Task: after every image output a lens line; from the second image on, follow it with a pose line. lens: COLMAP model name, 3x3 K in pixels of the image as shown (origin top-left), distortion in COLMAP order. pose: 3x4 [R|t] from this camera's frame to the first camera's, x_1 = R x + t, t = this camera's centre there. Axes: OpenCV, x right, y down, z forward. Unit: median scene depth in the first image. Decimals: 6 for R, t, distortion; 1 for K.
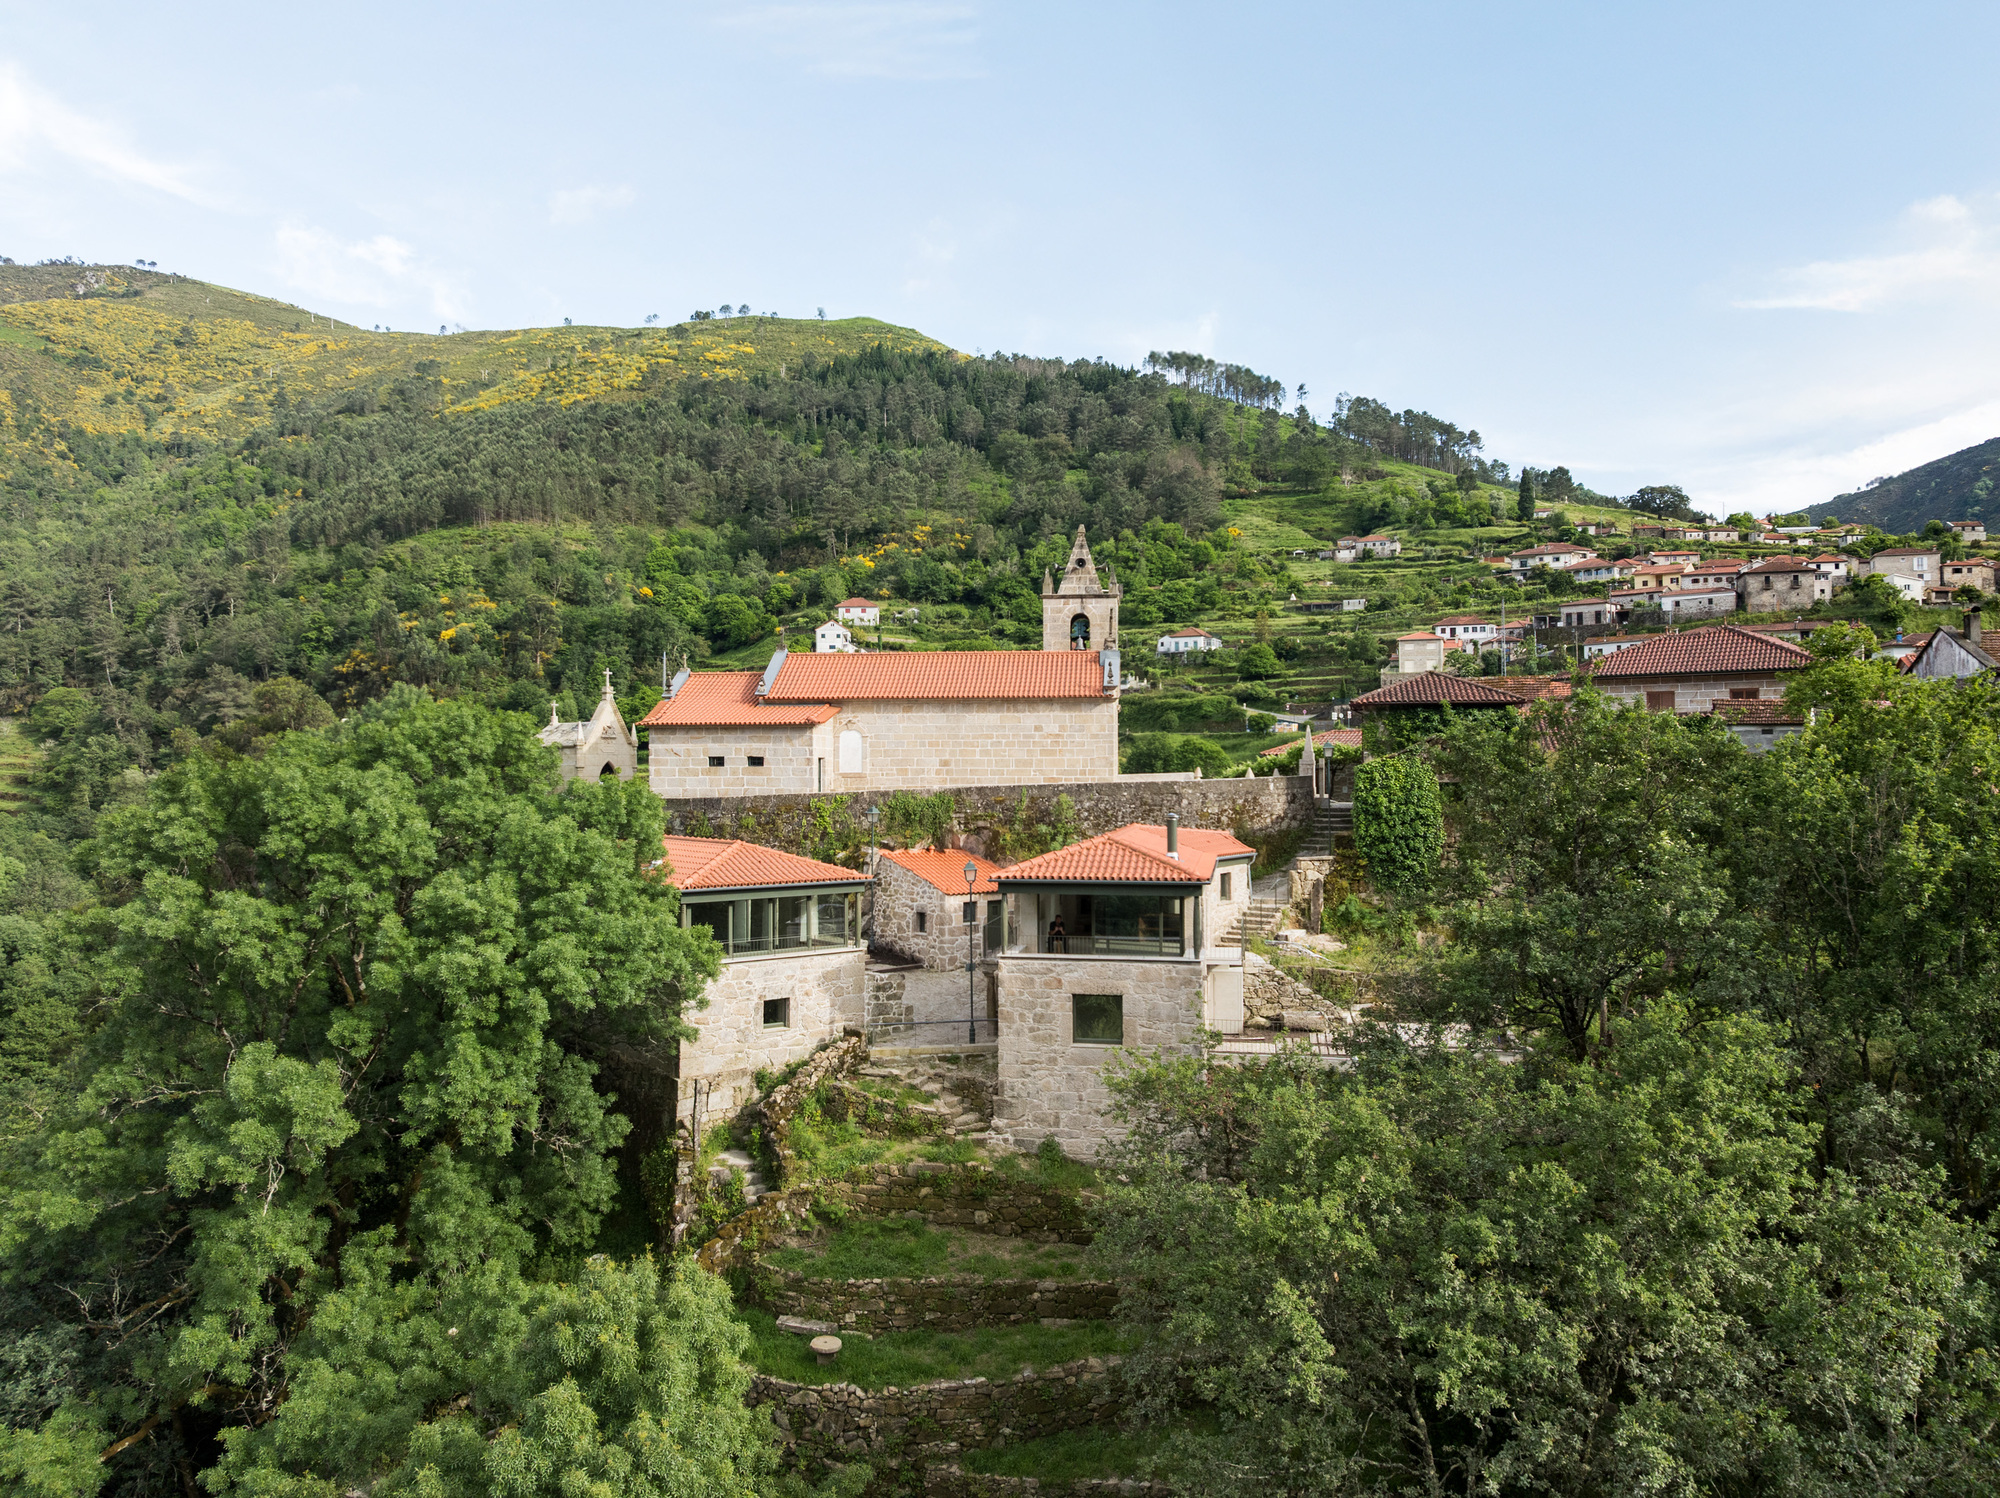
lens RADIAL K [[1413.5, 0, 996.7], [0, 1413.5, 742.7], [0, 0, 1]] dist [-0.045392, 0.012885]
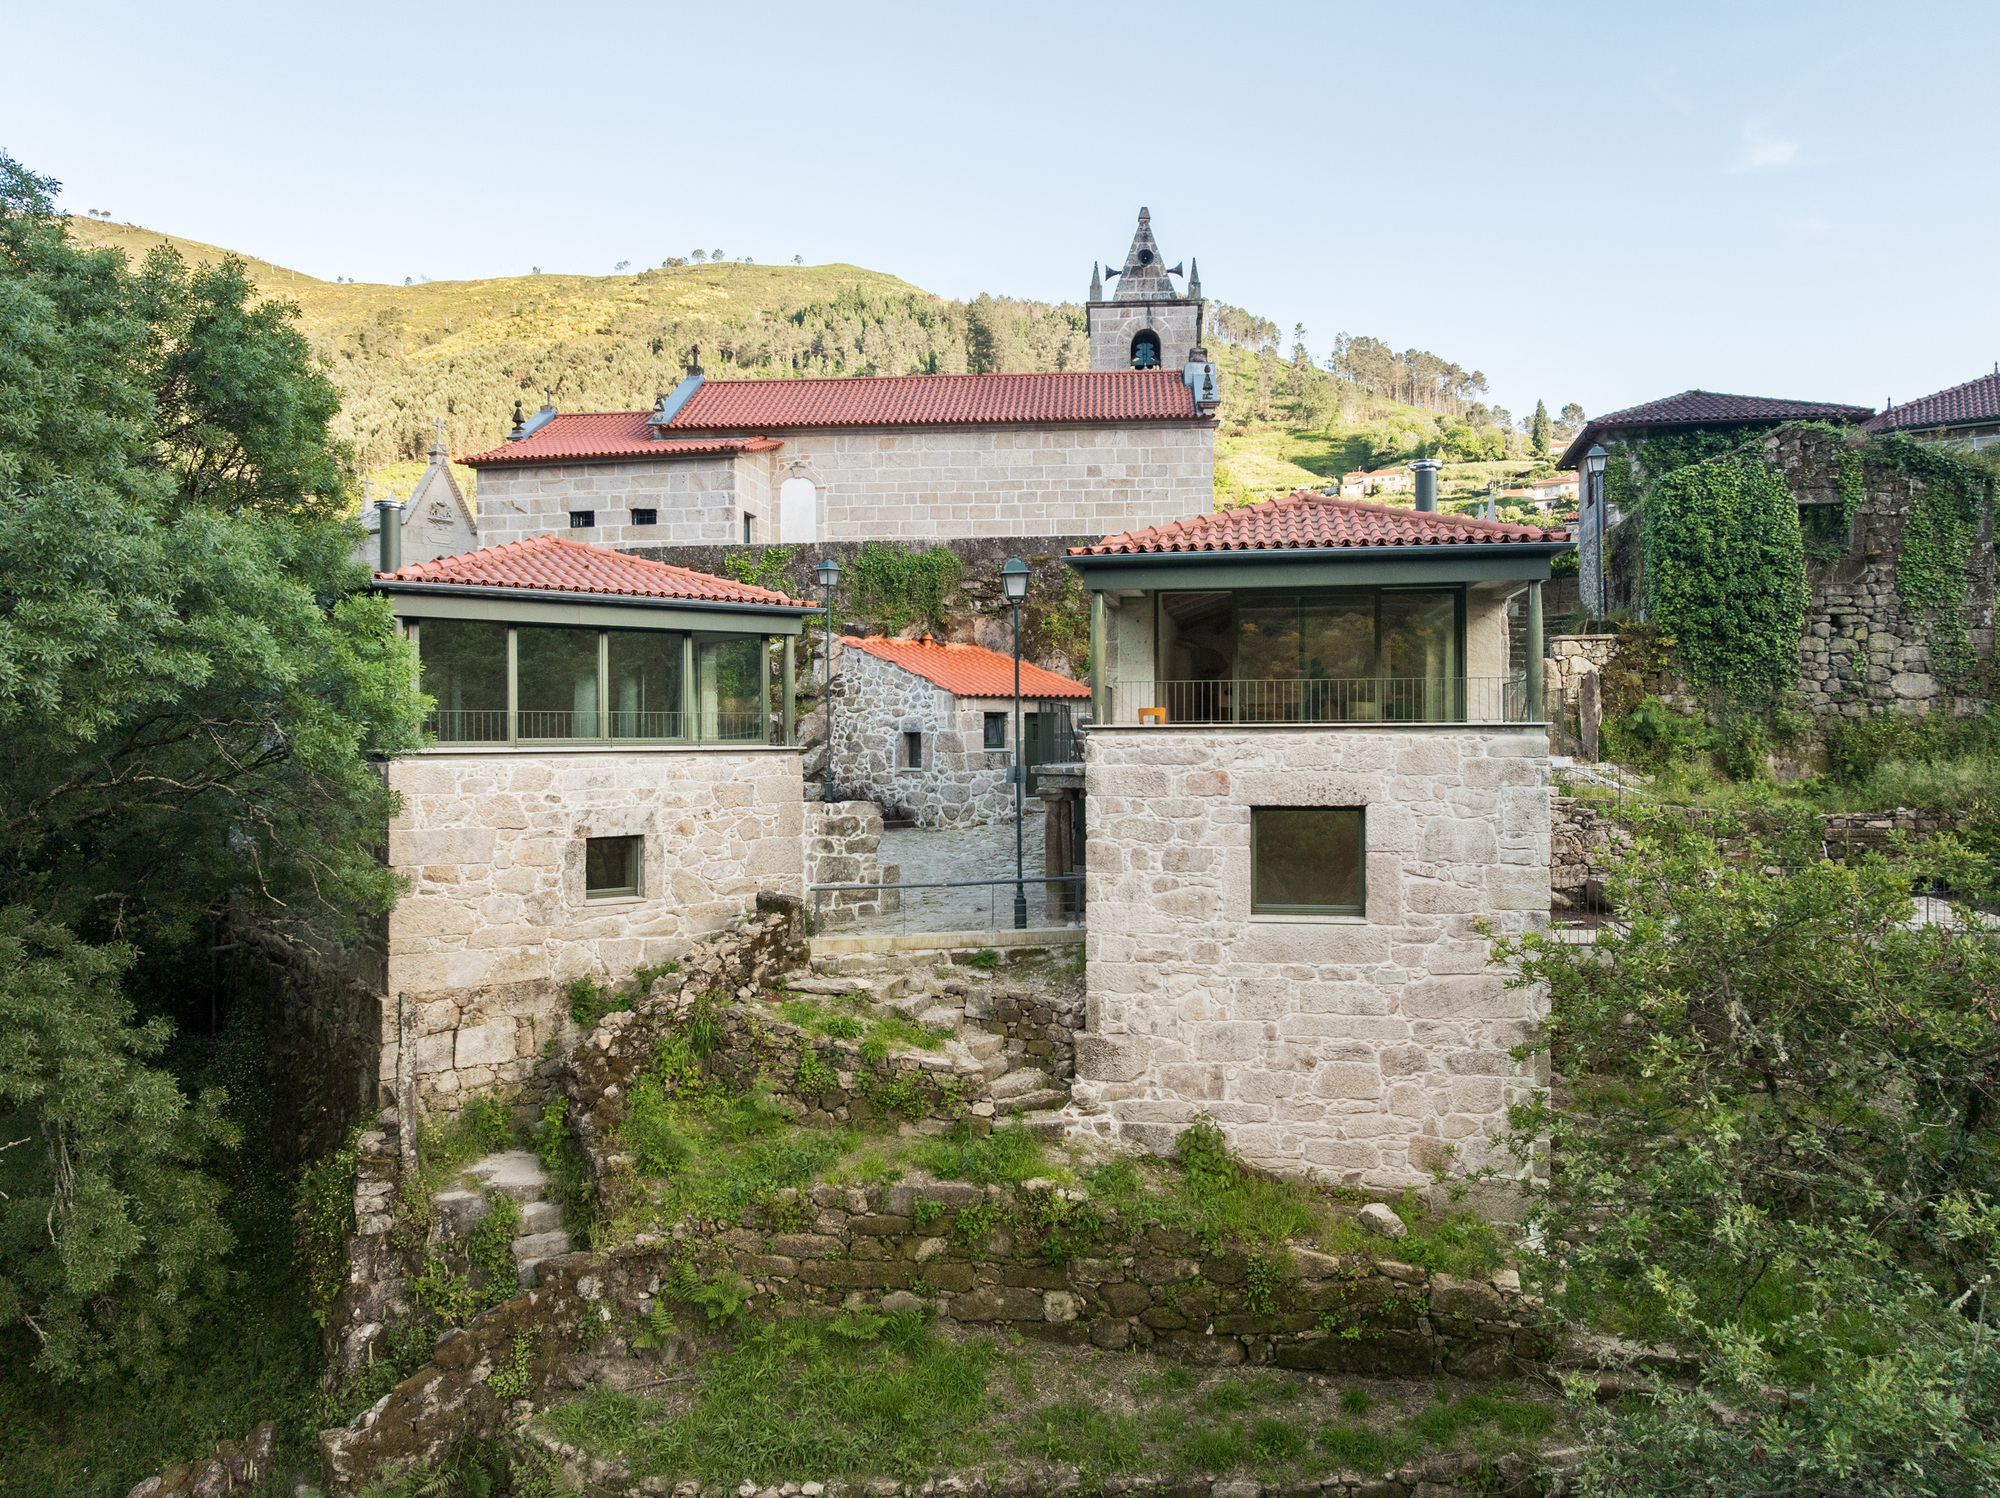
lens RADIAL K [[1413.5, 0, 994.8], [0, 1413.5, 753.8], [0, 0, 1]] dist [-0.045392, 0.012885]
pose [[0.999931, -0.003341, 0.011274, -0.003648], [0.003012, 0.999572, 0.029105, 0.015947], [-0.011366, -0.029069, 0.999513, 0.059133]]
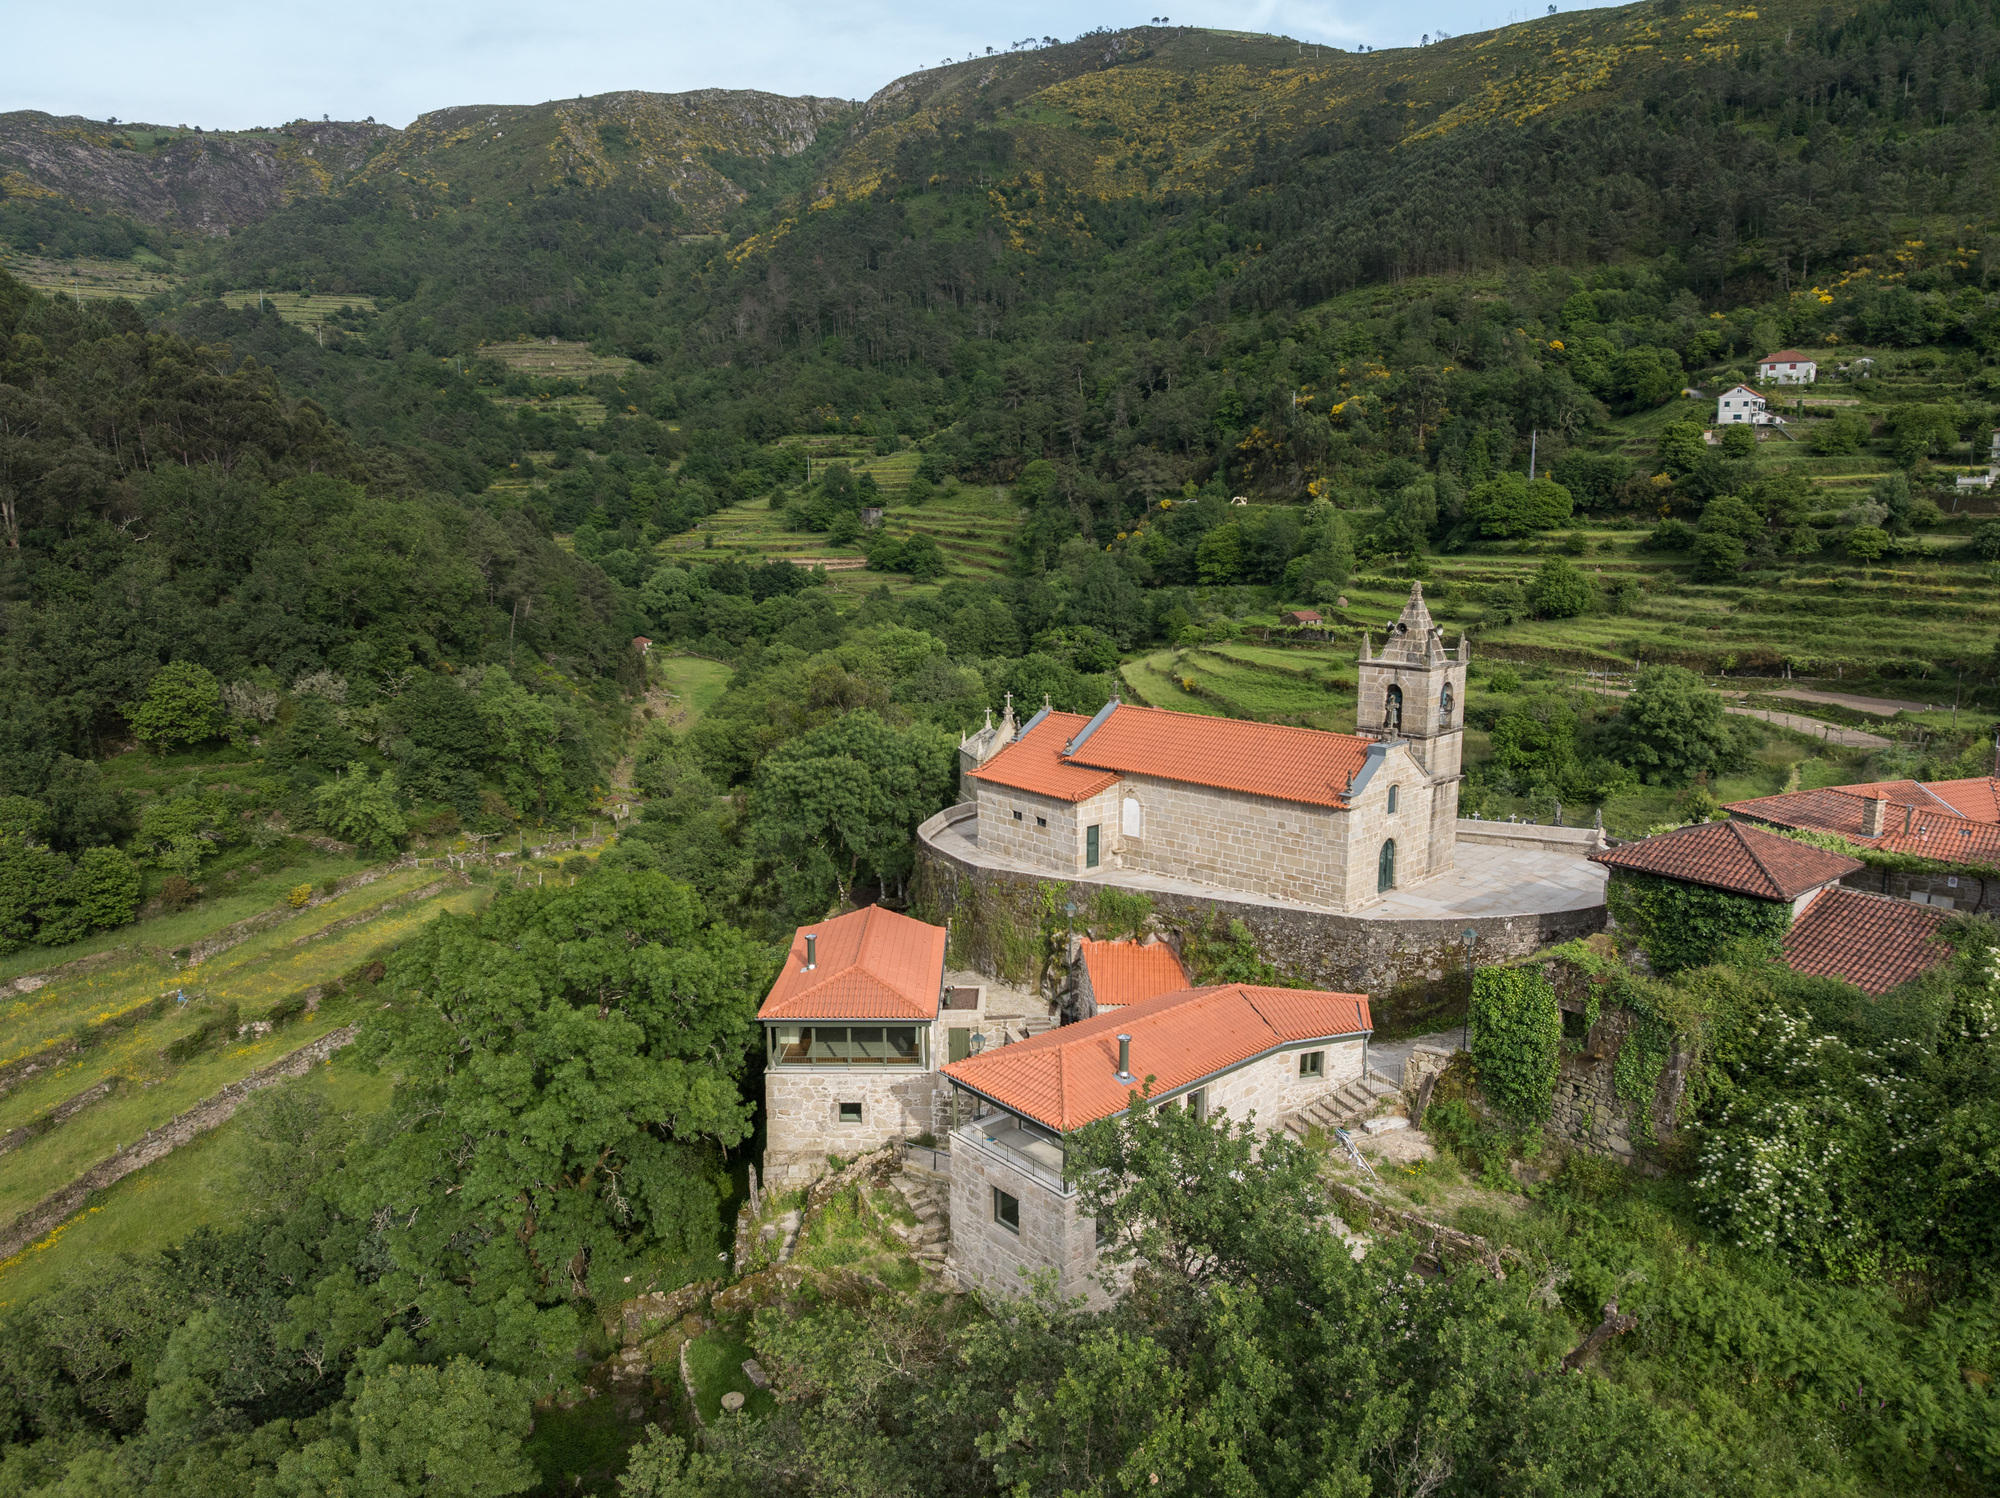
lens RADIAL K [[1413.5, 0, 1003.5], [0, 1413.5, 745.7], [0, 0, 1]] dist [-0.045392, 0.012885]
pose [[0.779576, 0.114863, -0.615684, 0.078484], [0.013448, 0.979742, 0.199810, -0.043324], [0.626163, -0.164047, 0.762239, 0.020421]]
